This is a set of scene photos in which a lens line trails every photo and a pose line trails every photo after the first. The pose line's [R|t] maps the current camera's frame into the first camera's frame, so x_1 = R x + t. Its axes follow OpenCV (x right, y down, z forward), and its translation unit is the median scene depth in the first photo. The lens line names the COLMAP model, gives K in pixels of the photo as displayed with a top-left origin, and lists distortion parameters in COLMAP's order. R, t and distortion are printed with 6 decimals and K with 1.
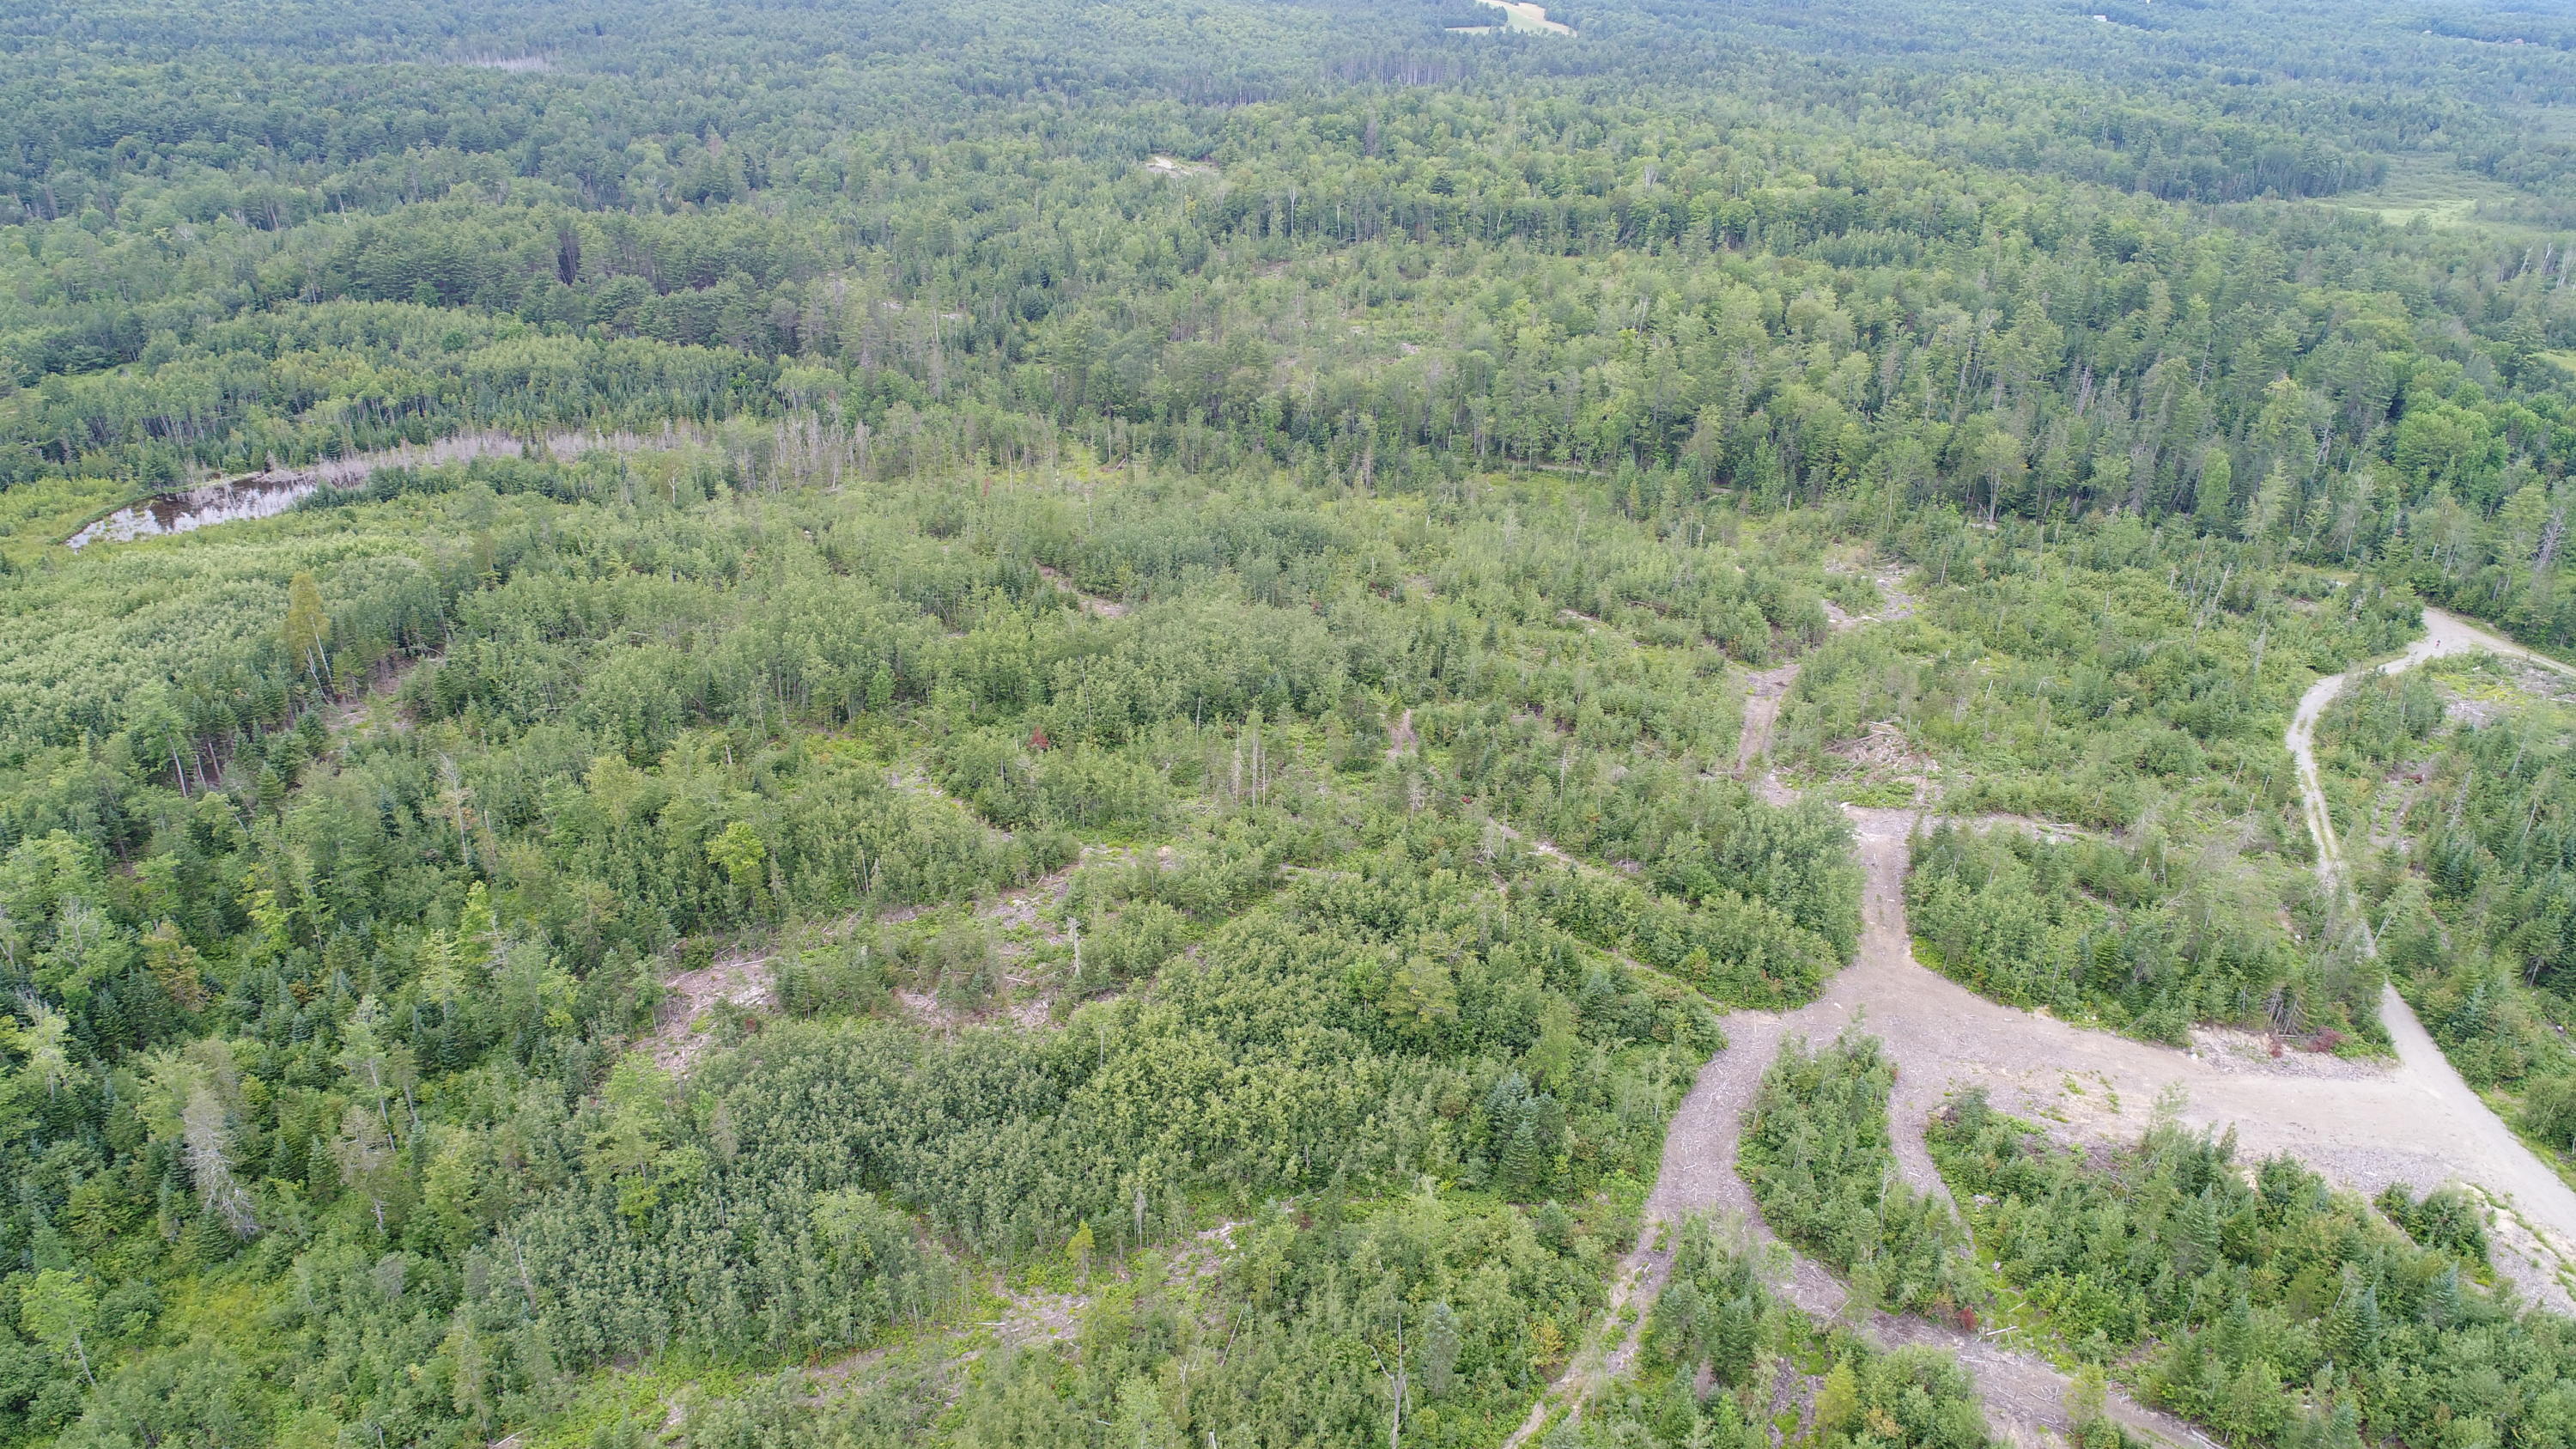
lens RADIAL K [[1711.1, 0, 1282.2], [0, 1711.1, 739.5], [0, 0, 1]] dist [-0.005662, 0.001034]
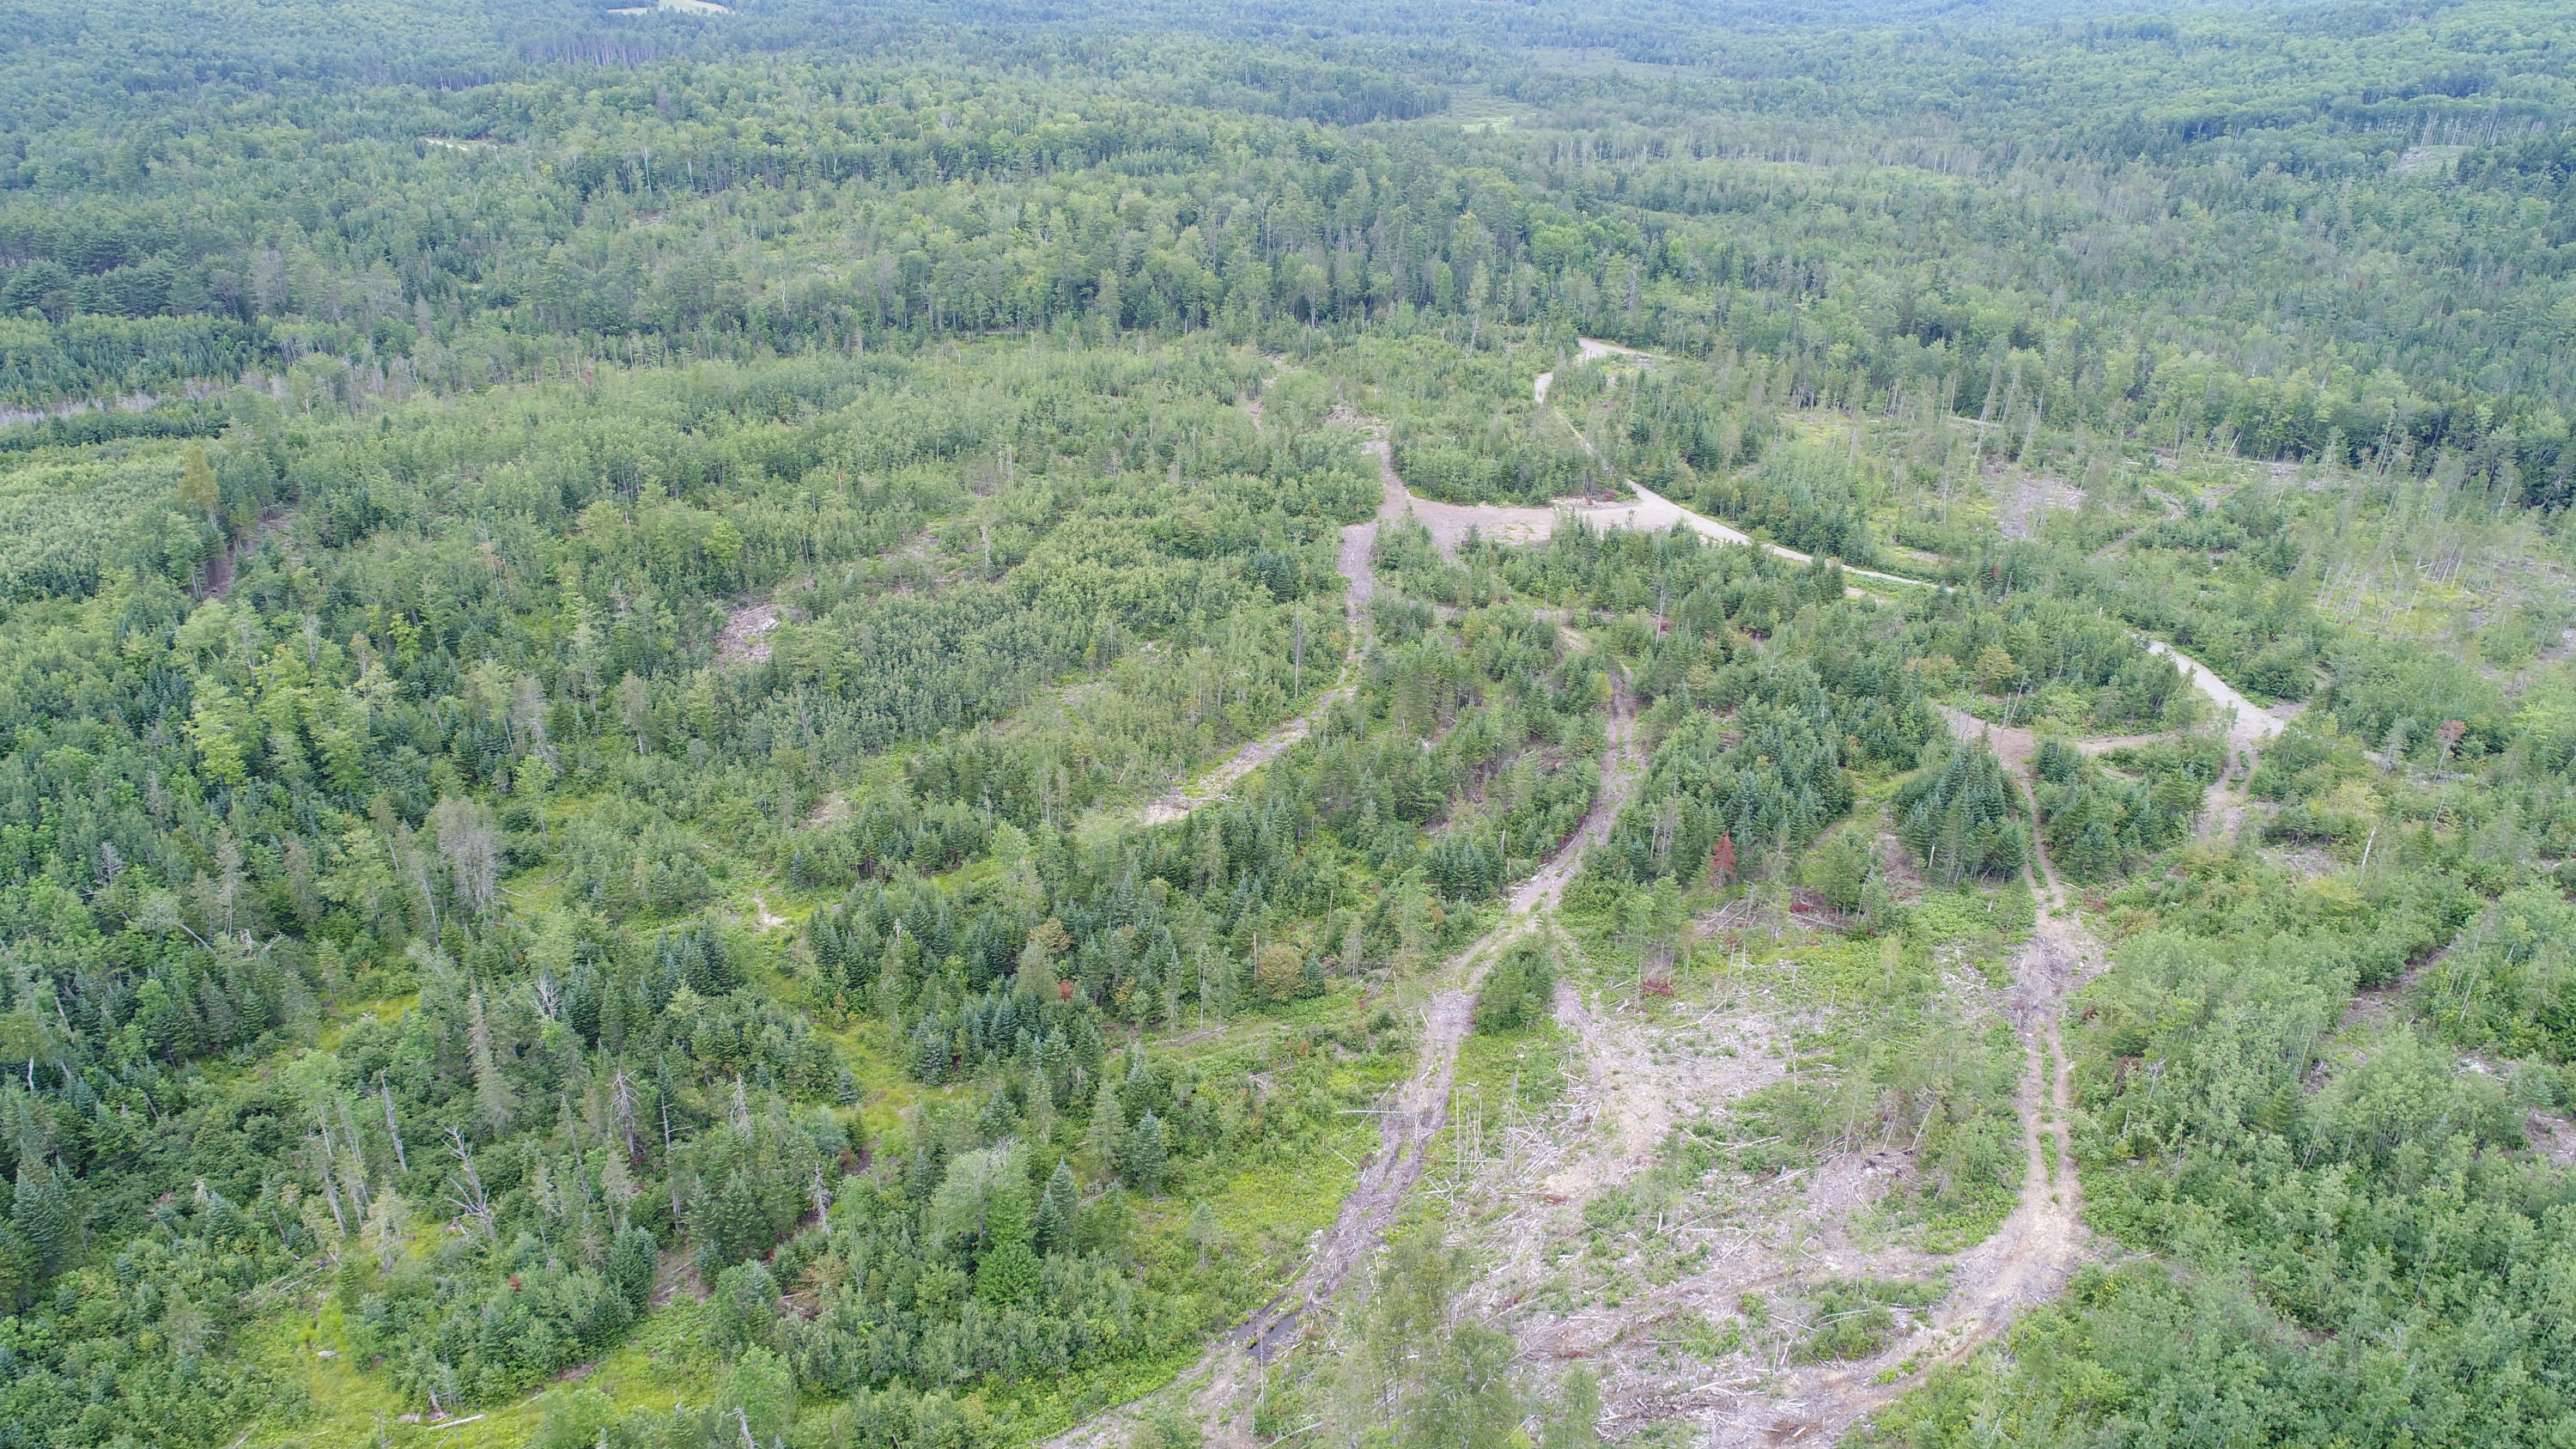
lens RADIAL K [[1711.1, 0, 1282.2], [0, 1711.1, 739.5], [0, 0, 1]] dist [-0.005662, 0.001034]
pose [[0.885712, -0.201605, 0.418174, -0.302749], [0.197359, 0.978849, 0.053897, 0.138935], [-0.420195, 0.034793, 0.906767, -0.307954]]
